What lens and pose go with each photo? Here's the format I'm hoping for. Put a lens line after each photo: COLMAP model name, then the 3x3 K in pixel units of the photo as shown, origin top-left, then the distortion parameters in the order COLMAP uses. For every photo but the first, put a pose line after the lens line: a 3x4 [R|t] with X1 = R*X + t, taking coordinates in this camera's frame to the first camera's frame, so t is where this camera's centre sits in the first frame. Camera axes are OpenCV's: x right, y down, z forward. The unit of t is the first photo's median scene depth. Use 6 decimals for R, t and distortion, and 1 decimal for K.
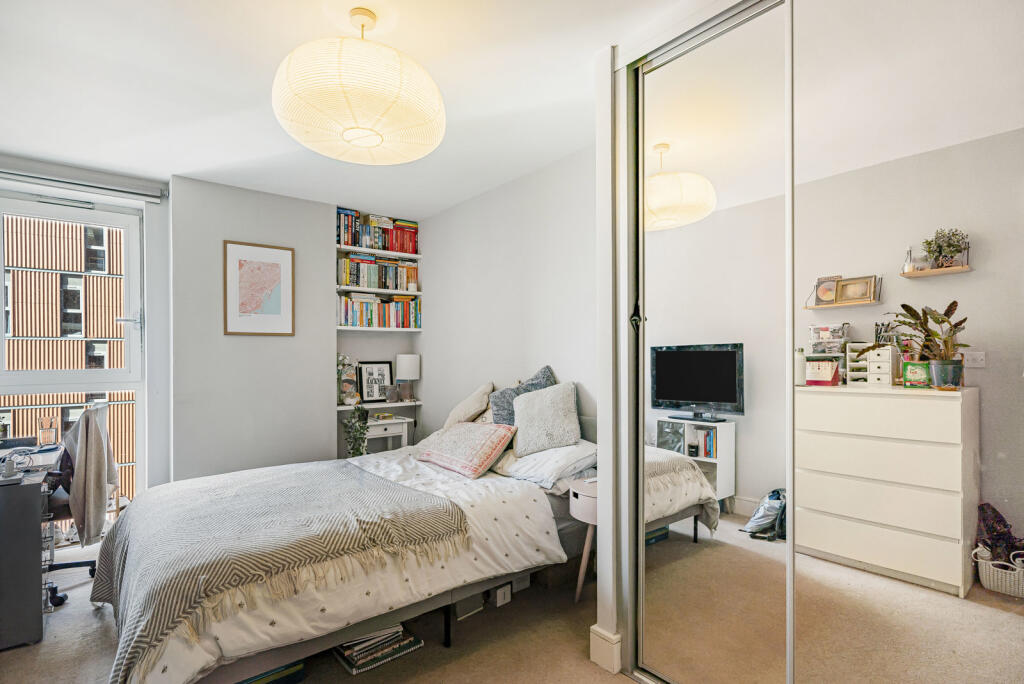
lens RADIAL K [[512.2, 0, 512.7], [0, 512.2, 357.3], [0, 0, 1]] dist [-0.000626, 0.000158]
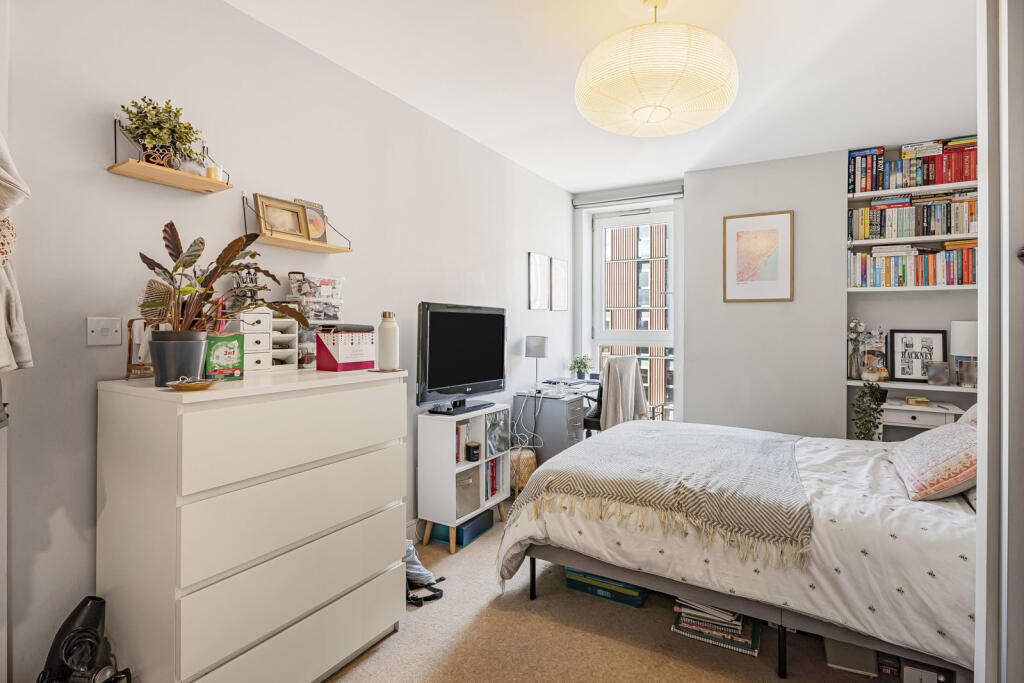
lens RADIAL K [[504.0, 0, 513.1], [0, 504.0, 317.8], [0, 0, 1]] dist [0.000489, -0.000281]
pose [[0.342174, 0.000468, -0.939636, 0.261699], [-0.010807, 0.999936, -0.003437, -0.001193], [0.939574, 0.011331, 0.342157, 0.169640]]
